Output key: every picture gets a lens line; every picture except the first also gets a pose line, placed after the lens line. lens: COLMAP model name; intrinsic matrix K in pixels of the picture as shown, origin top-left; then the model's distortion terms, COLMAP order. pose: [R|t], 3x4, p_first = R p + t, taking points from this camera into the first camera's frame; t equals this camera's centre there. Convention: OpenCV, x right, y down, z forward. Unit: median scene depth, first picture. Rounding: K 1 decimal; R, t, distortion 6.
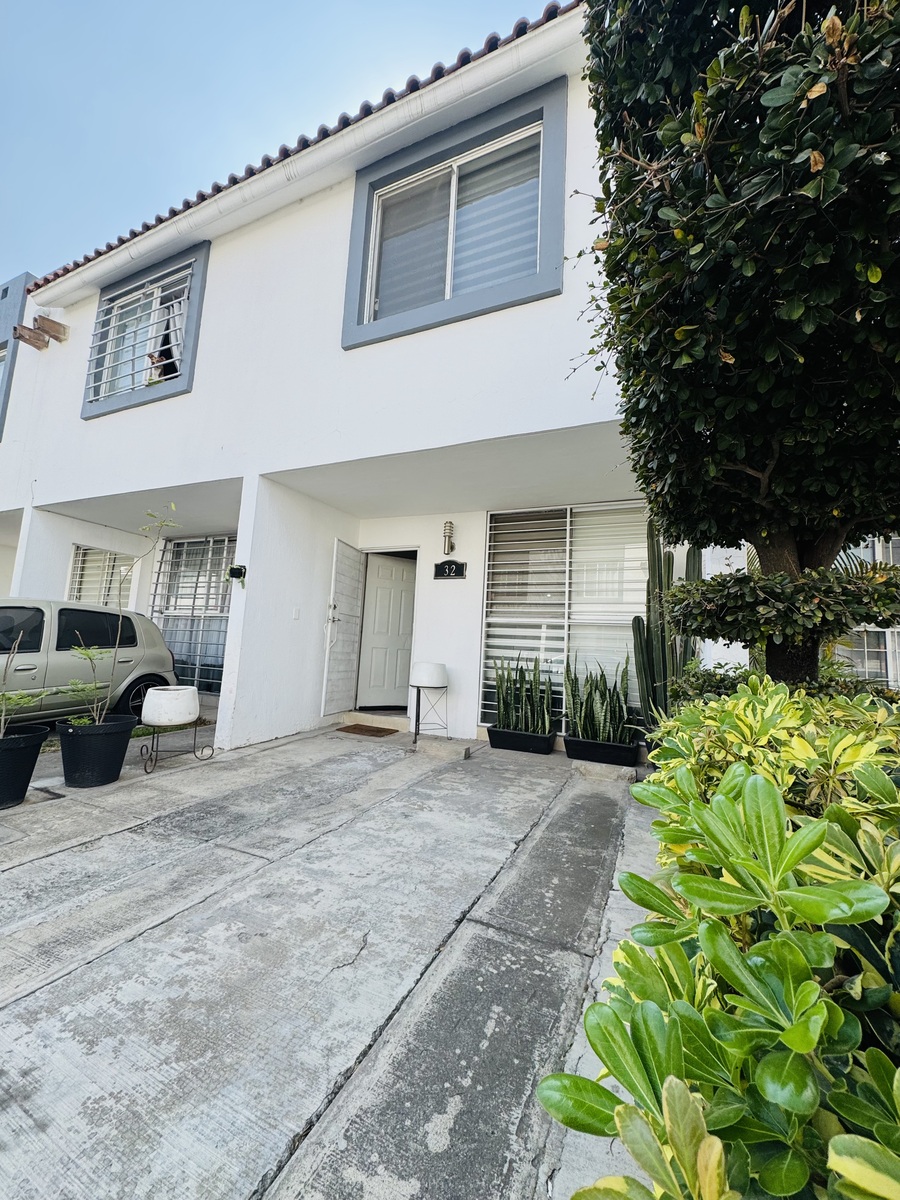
lens RADIAL K [[476.6, 0, 450.0], [0, 476.6, 598.5], [0, 0, 1]] dist [-0.003630, 0.000393]
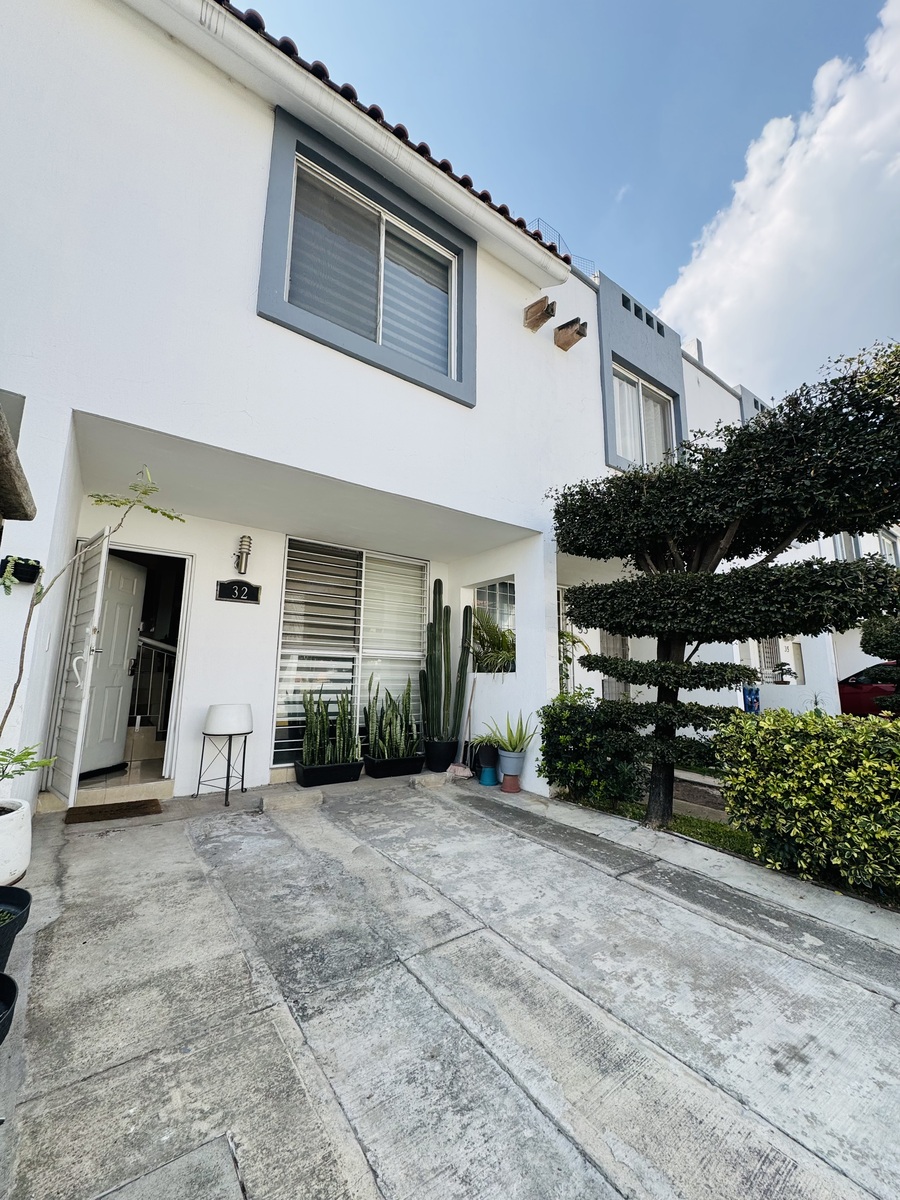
lens RADIAL K [[476.6, 0, 450.9], [0, 476.6, 598.9], [0, 0, 1]] dist [-0.003630, 0.000393]
pose [[0.490449, 0.097314, 0.866019, -1.174220], [-0.087869, 0.994203, -0.061956, -0.057881], [-0.867029, -0.045710, 0.496157, 0.523680]]
